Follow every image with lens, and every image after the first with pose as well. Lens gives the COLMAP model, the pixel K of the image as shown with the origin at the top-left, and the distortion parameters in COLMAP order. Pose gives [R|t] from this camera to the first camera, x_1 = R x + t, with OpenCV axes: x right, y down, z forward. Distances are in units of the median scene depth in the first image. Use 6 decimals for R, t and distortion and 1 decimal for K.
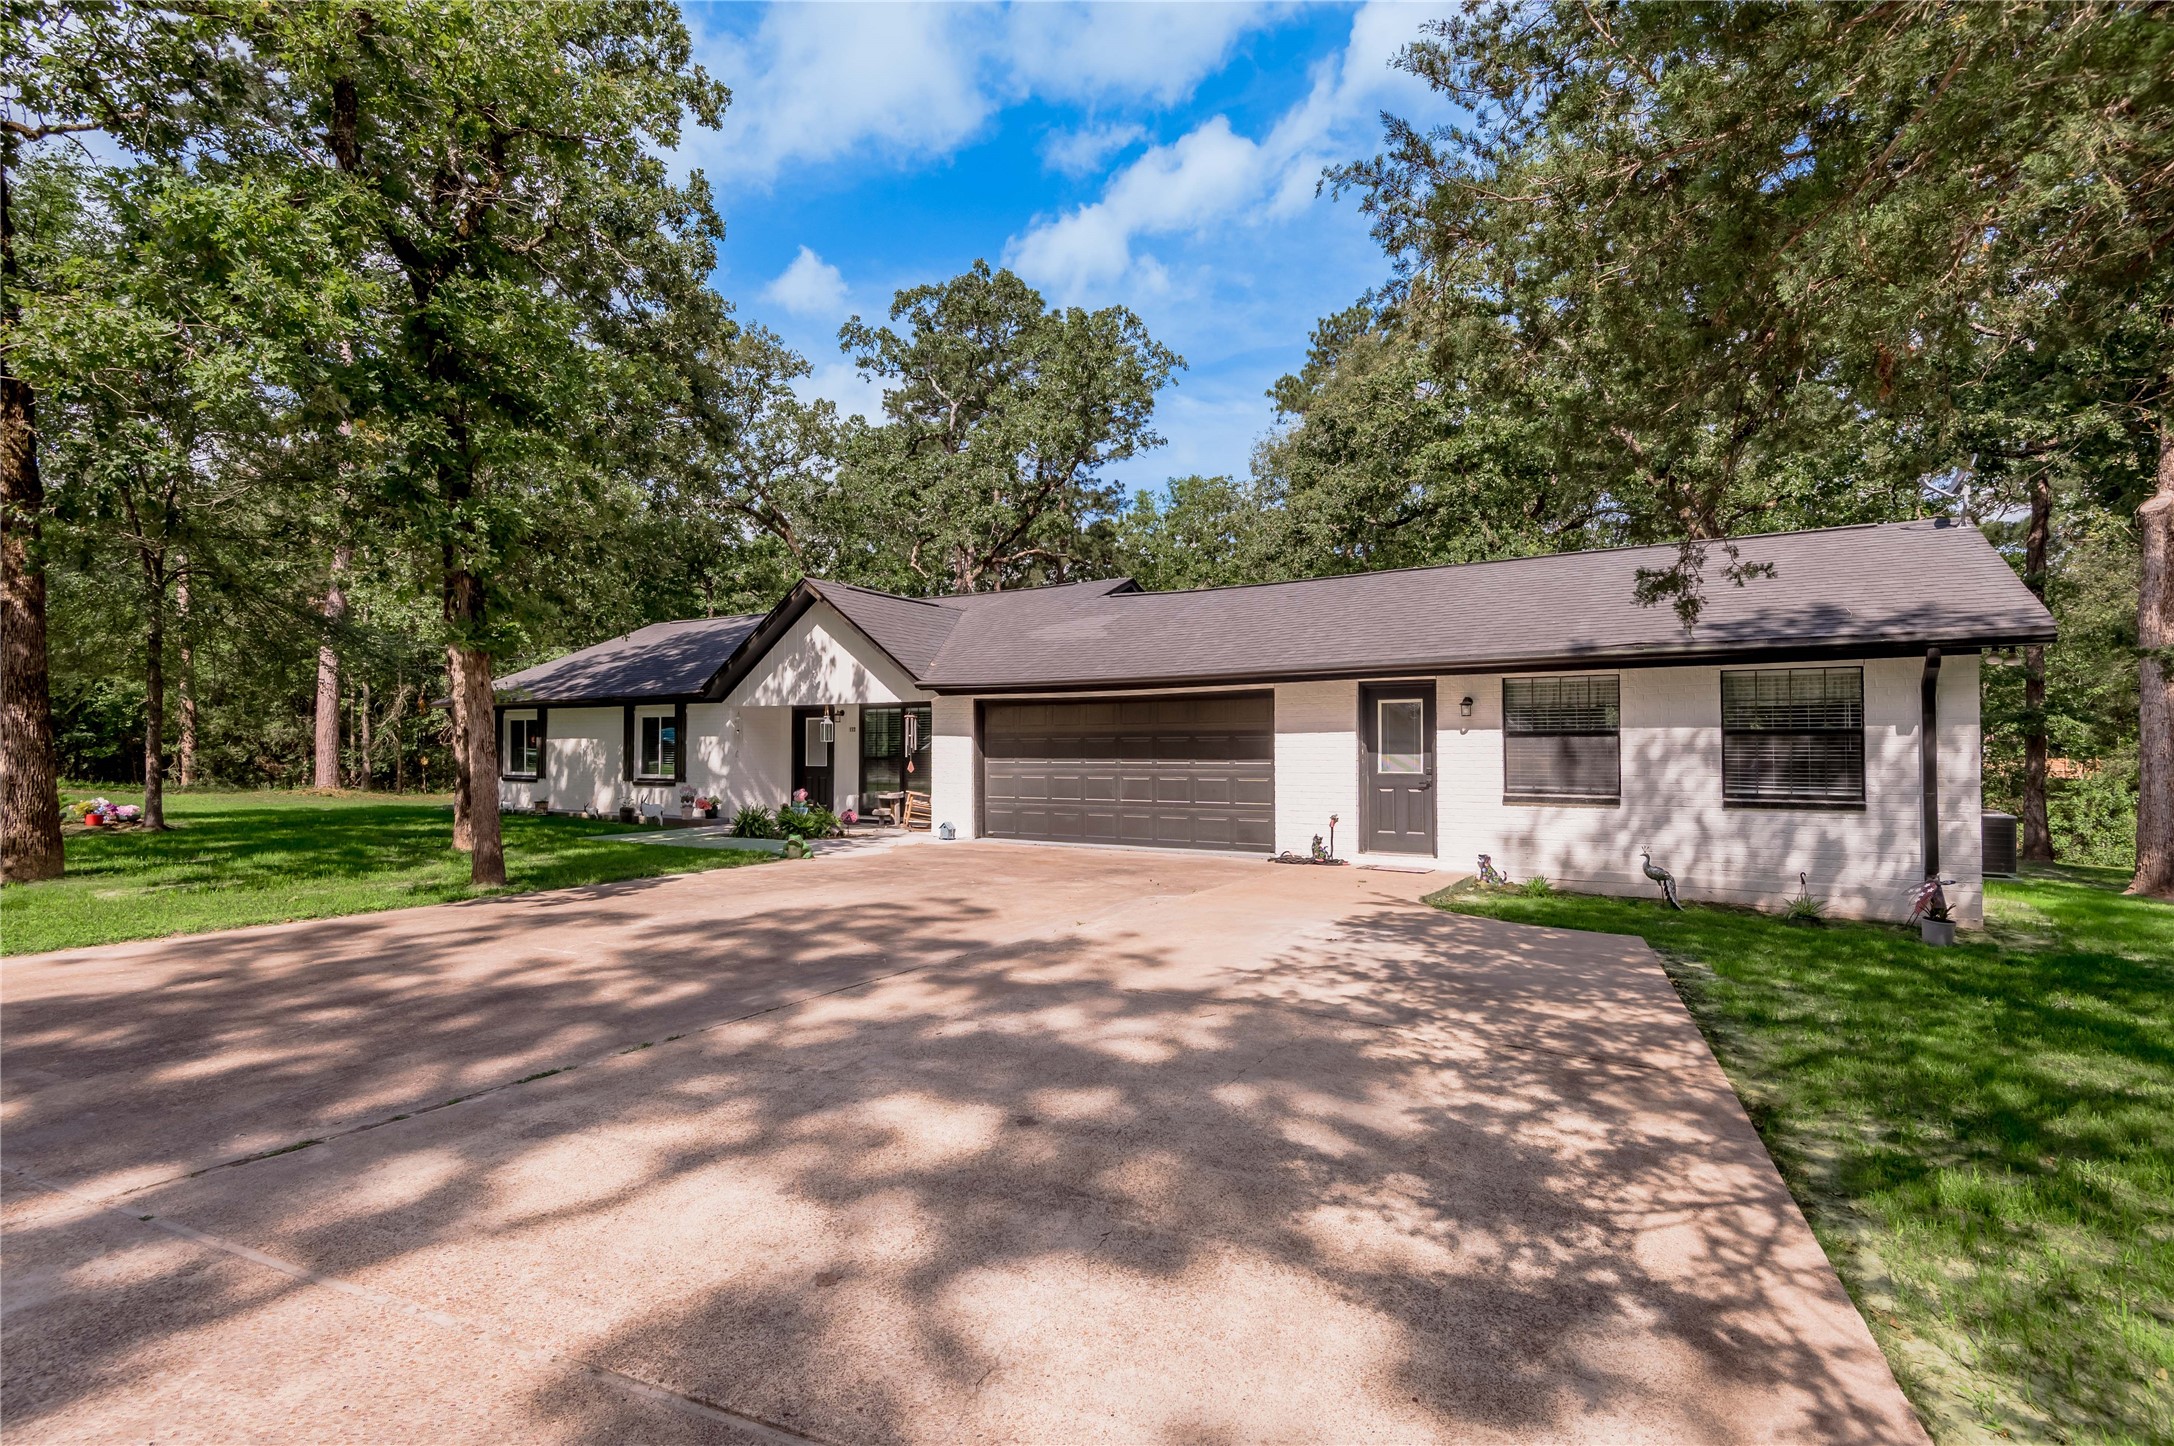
lens RADIAL K [[1012.4, 0, 1087.0], [0, 1012.4, 723.0], [0, 0, 1]] dist [0.010842, -0.000605]
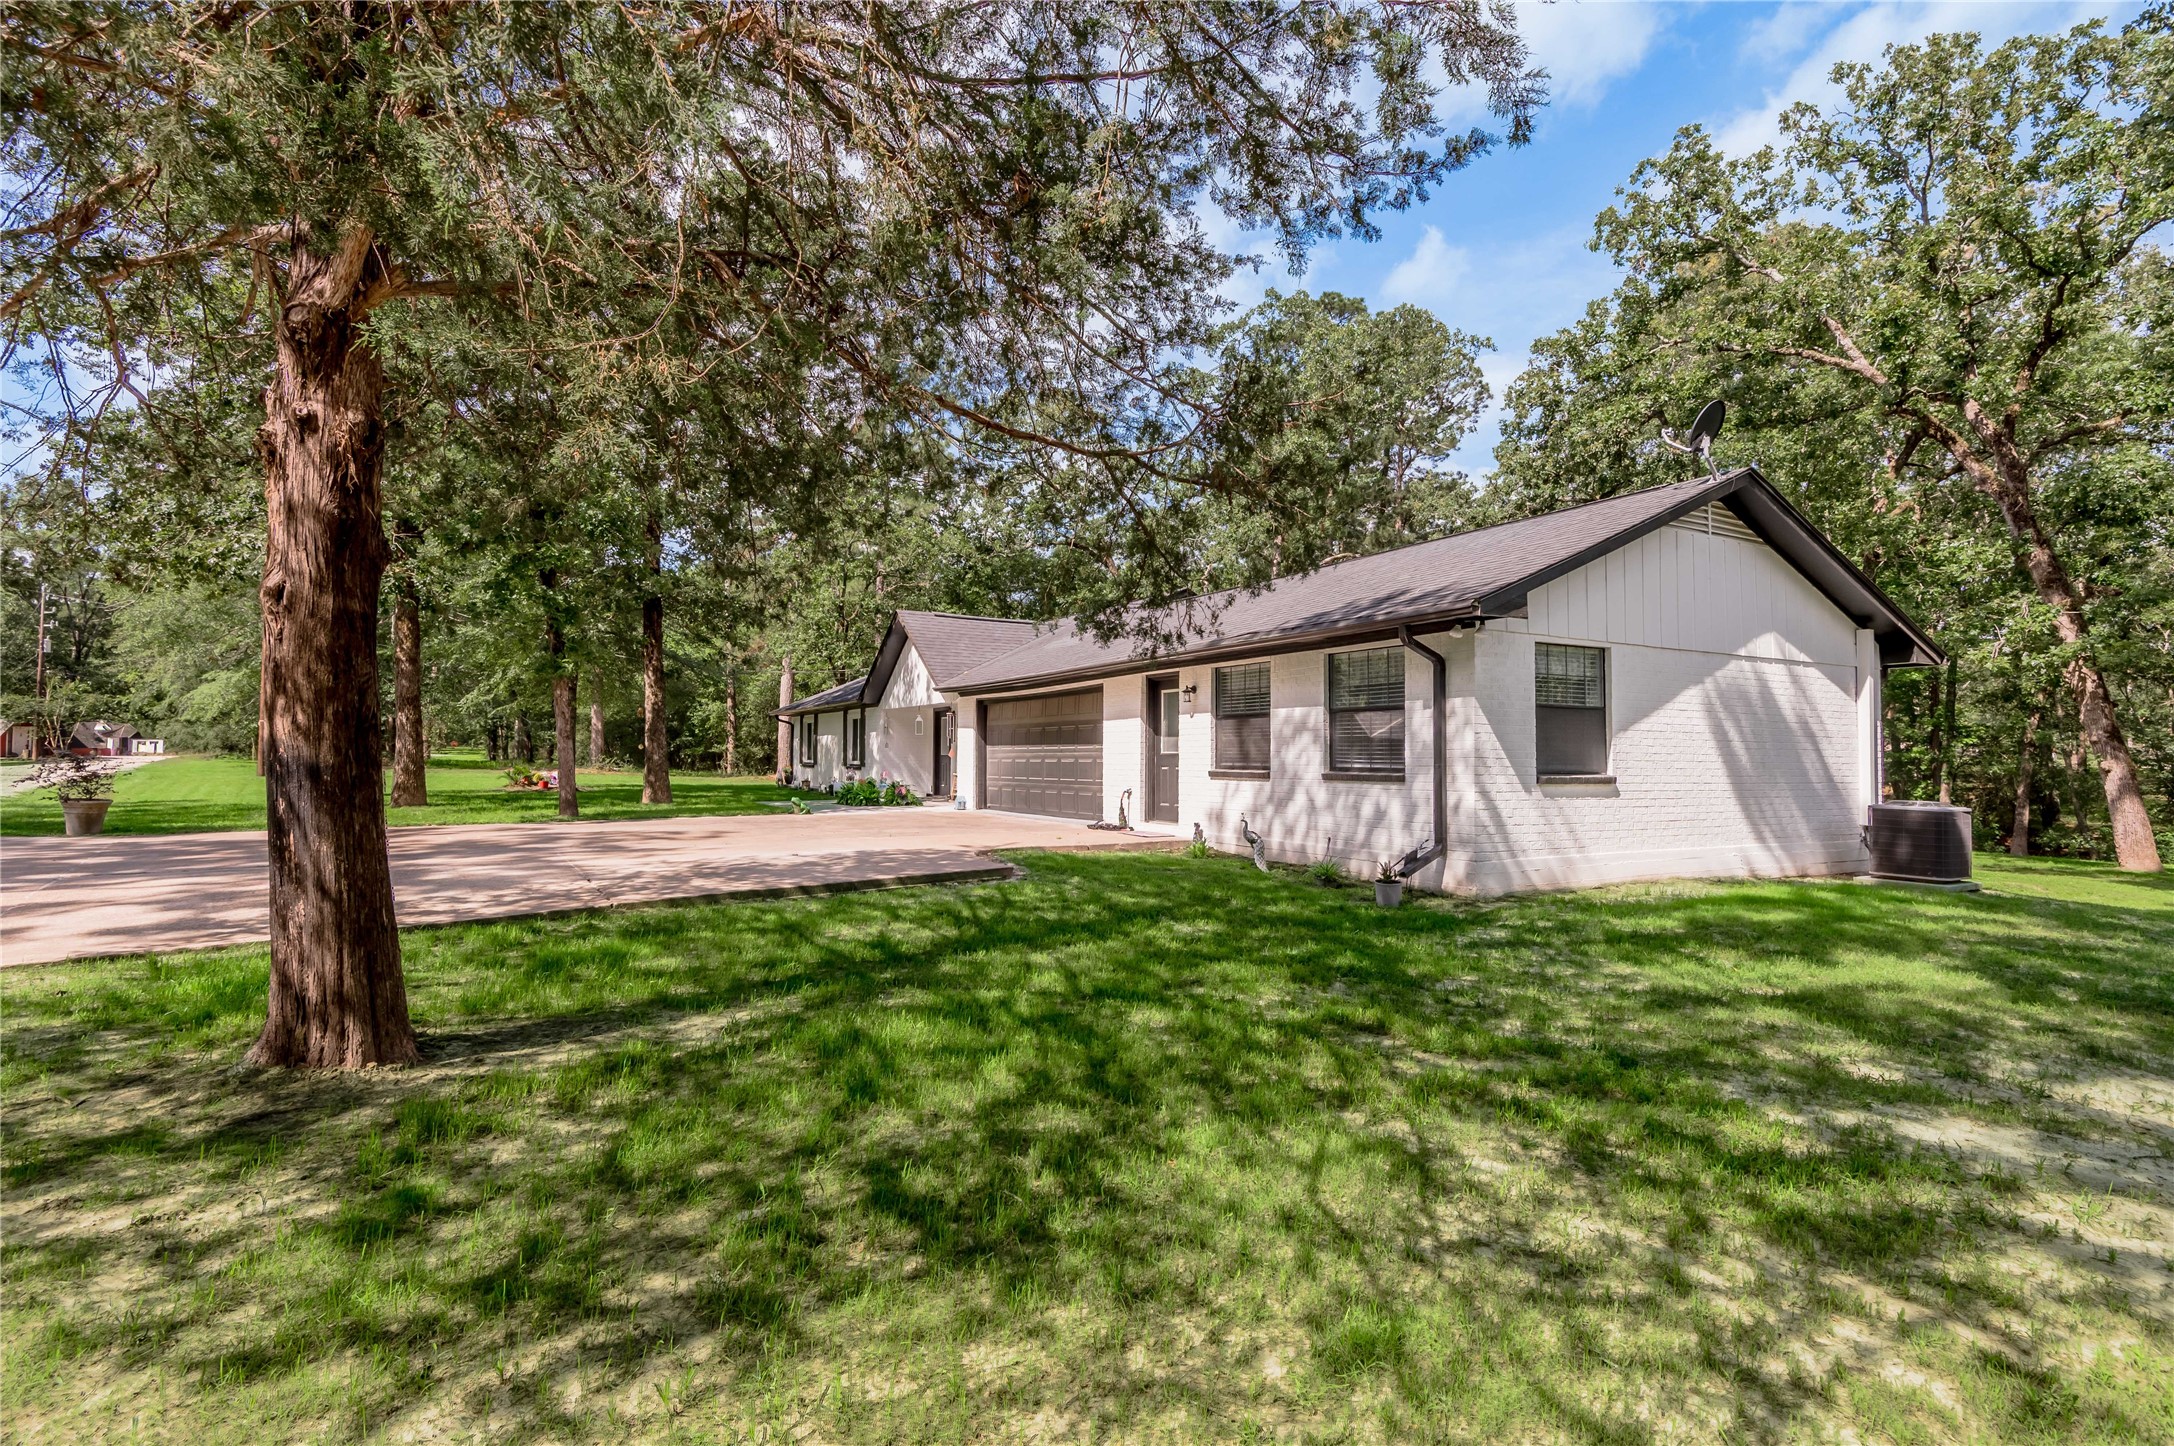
lens RADIAL K [[1012.4, 0, 1087.0], [0, 1012.4, 723.0], [0, 0, 1]] dist [0.010842, -0.000605]
pose [[0.874172, -0.013790, -0.485420, 0.755737], [0.010246, 0.999898, -0.009954, 0.024705], [0.485508, 0.003728, 0.874224, -0.061473]]
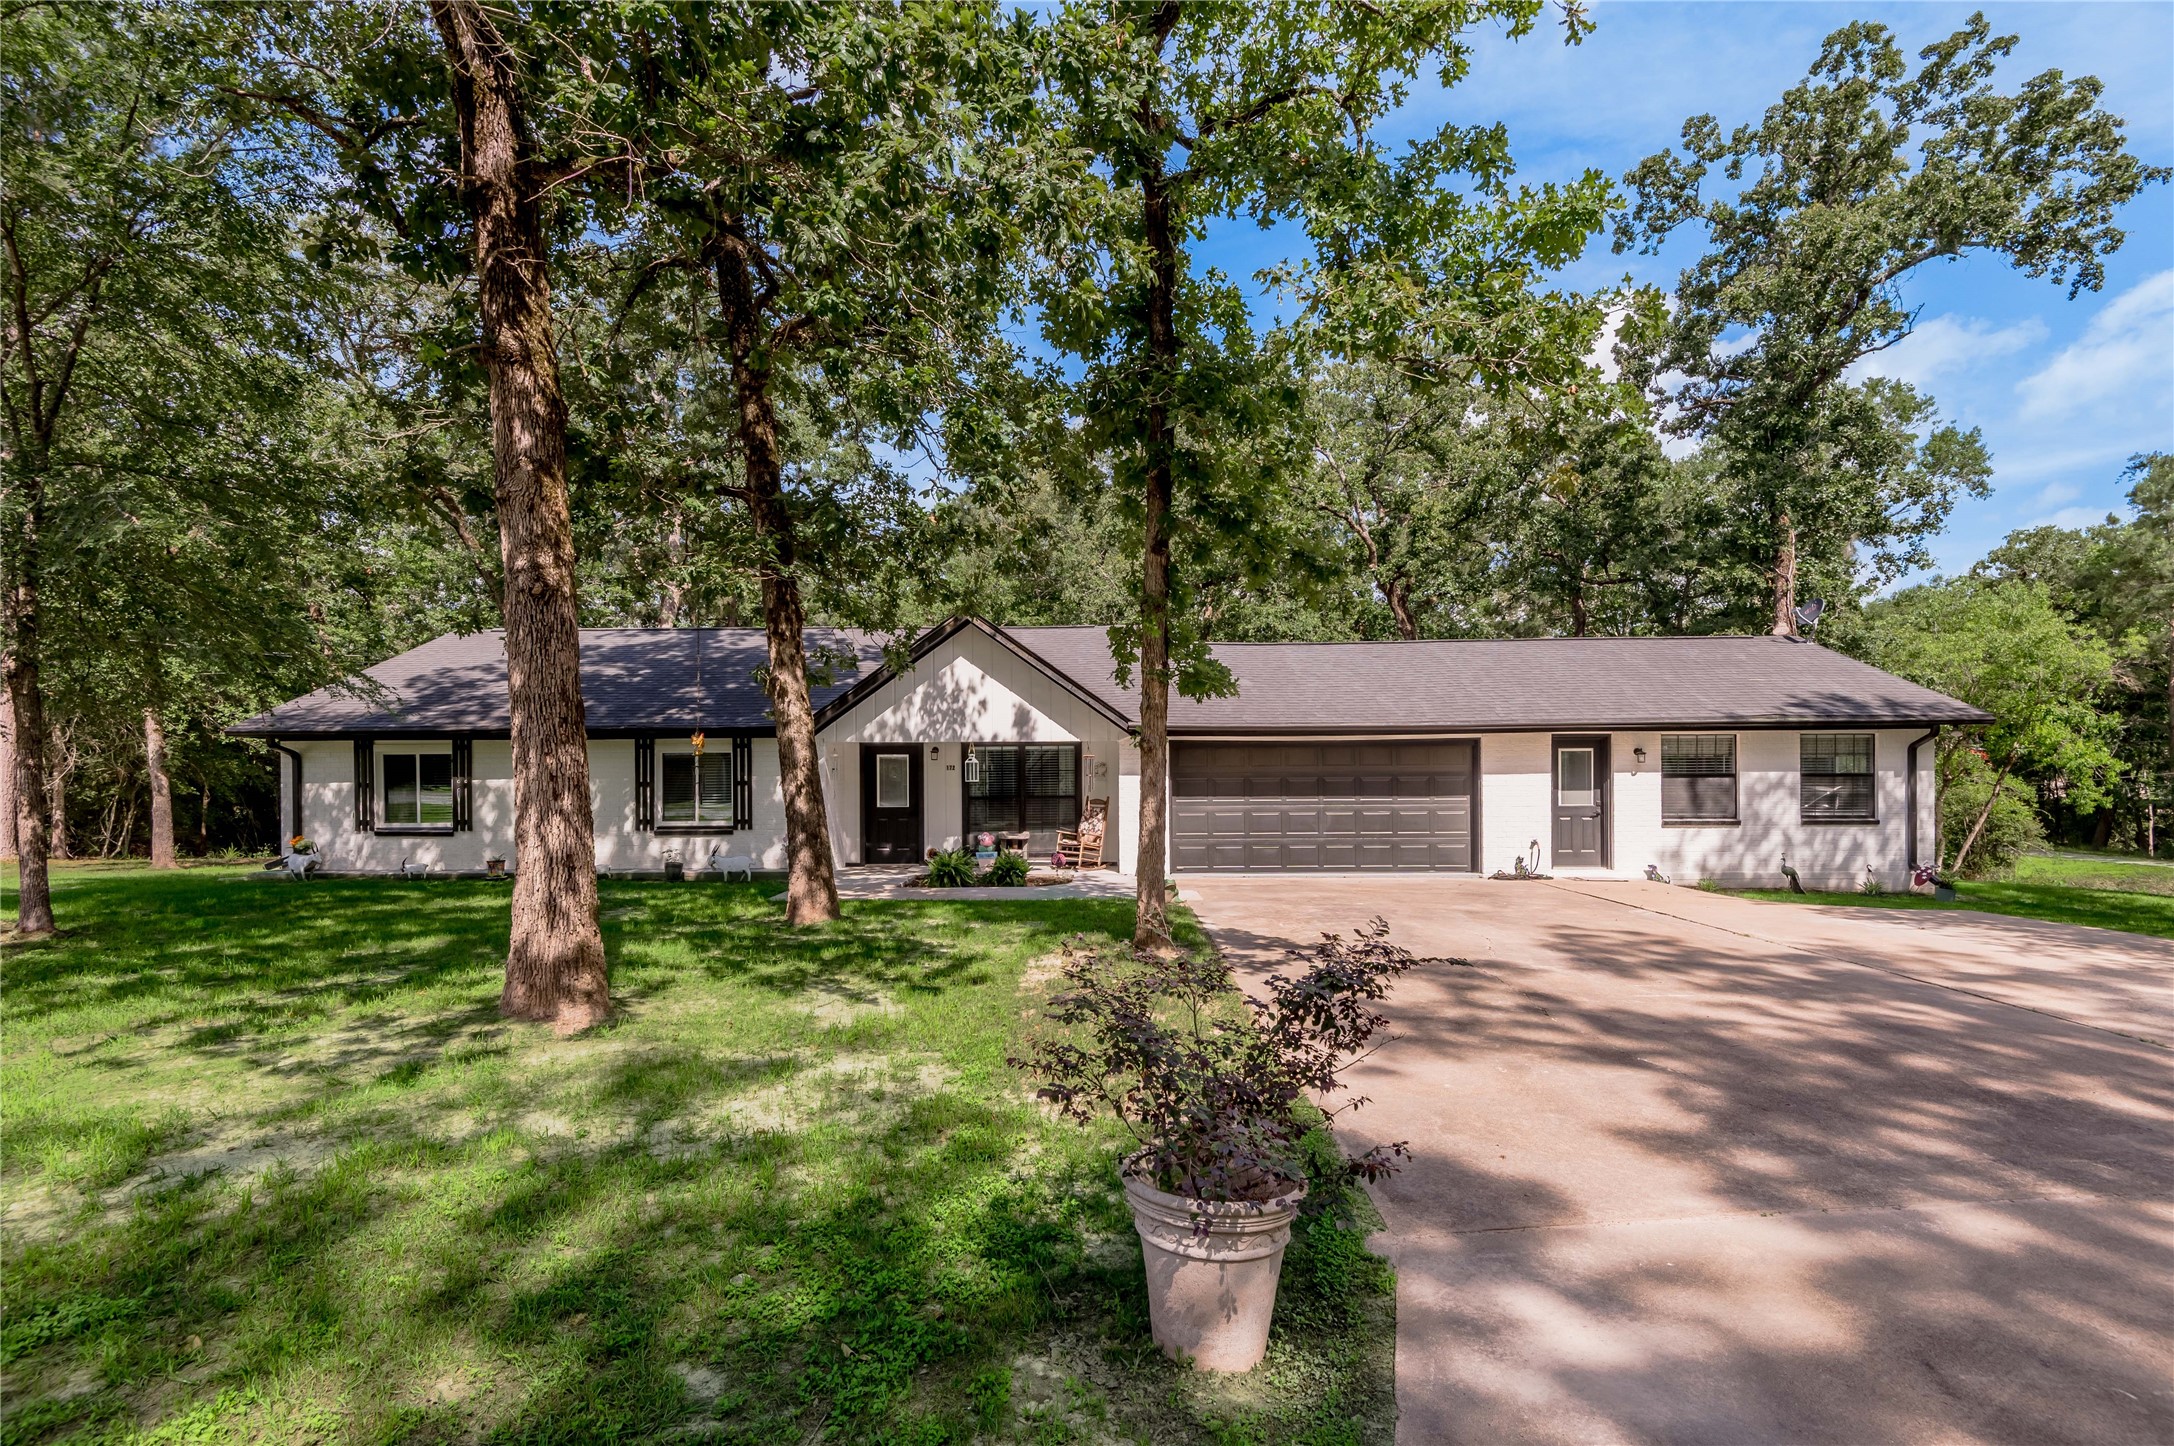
lens RADIAL K [[1012.4, 0, 1087.0], [0, 1012.4, 723.0], [0, 0, 1]] dist [0.010842, -0.000605]
pose [[0.876853, 0.020962, 0.480302, -0.827028], [-0.007045, 0.999502, -0.030758, -0.010945], [-0.480708, 0.023587, 0.876564, 0.152607]]
